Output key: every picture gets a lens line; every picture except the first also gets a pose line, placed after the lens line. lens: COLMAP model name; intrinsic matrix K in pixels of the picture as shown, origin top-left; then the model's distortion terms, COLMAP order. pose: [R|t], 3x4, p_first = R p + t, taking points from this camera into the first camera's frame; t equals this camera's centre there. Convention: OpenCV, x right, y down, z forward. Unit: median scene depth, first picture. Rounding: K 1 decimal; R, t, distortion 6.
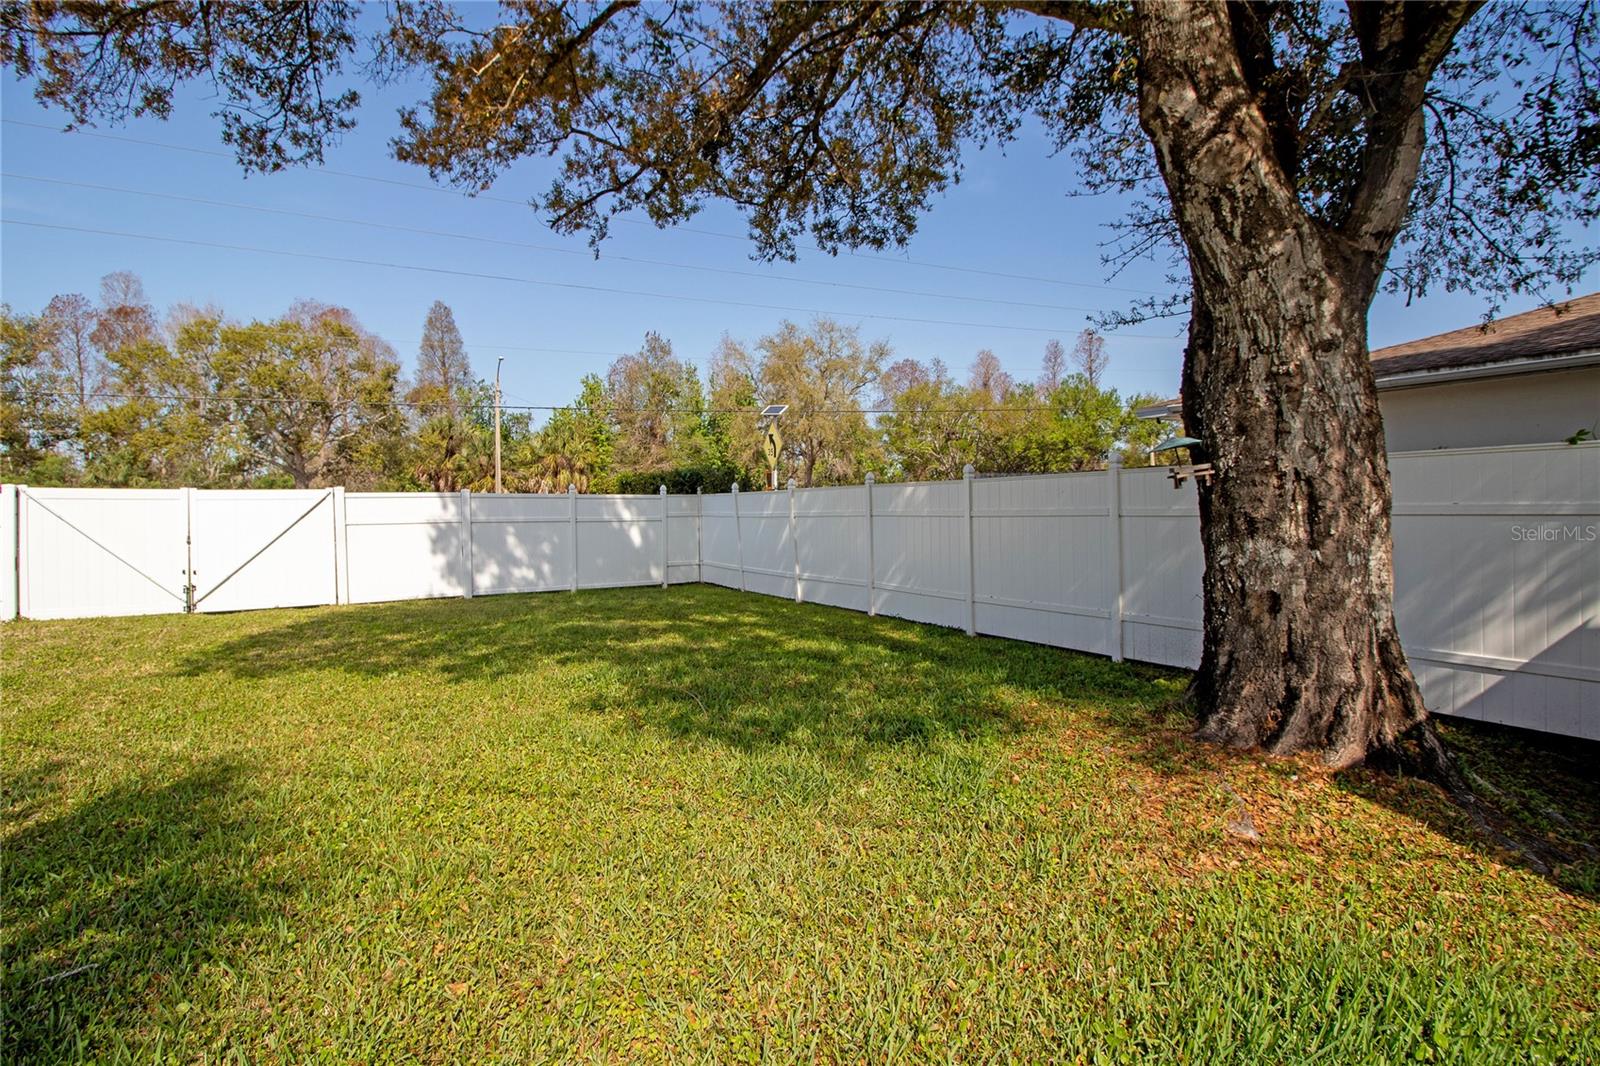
lens RADIAL K [[736.9, 0, 799.9], [0, 736.9, 524.3], [0, 0, 1]] dist [-0.001700, -0.011320]
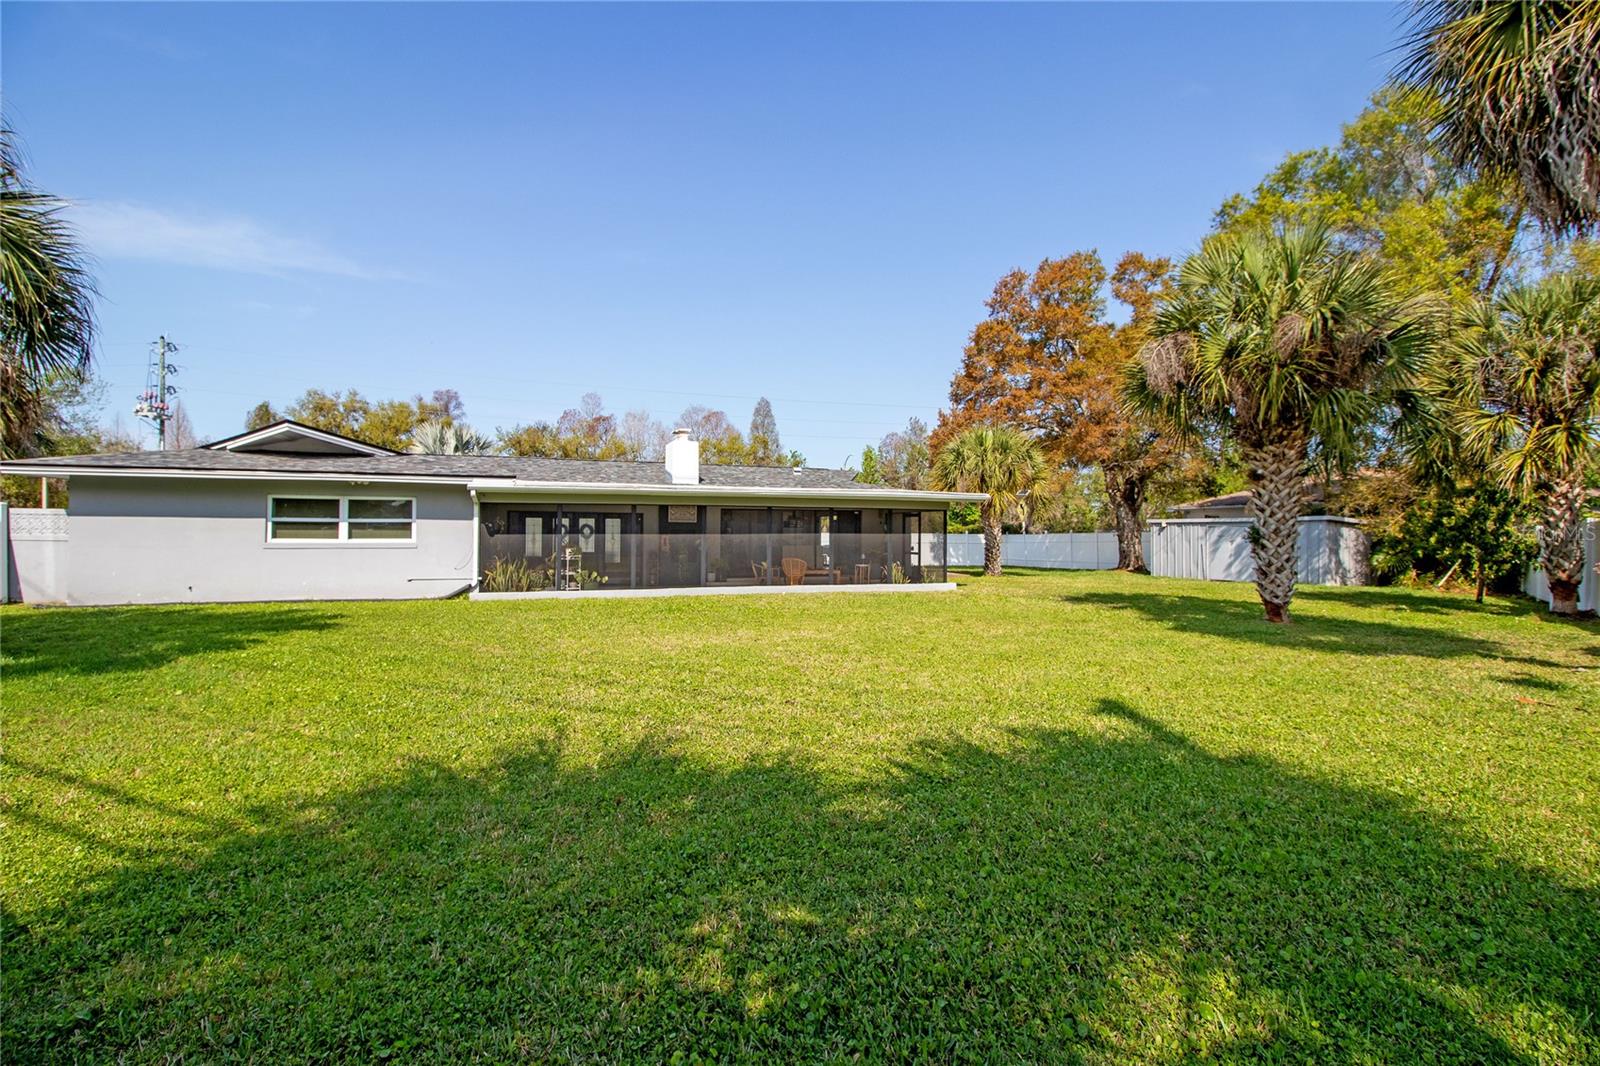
lens RADIAL K [[736.9, 0, 800.4], [0, 736.9, 536.6], [0, 0, 1]] dist [-0.001700, -0.011320]
pose [[0.966206, 0.015671, -0.257294, -0.036854], [-0.023538, 0.999344, -0.027526, 0.012609], [0.256694, 0.032652, 0.965941, -0.391531]]
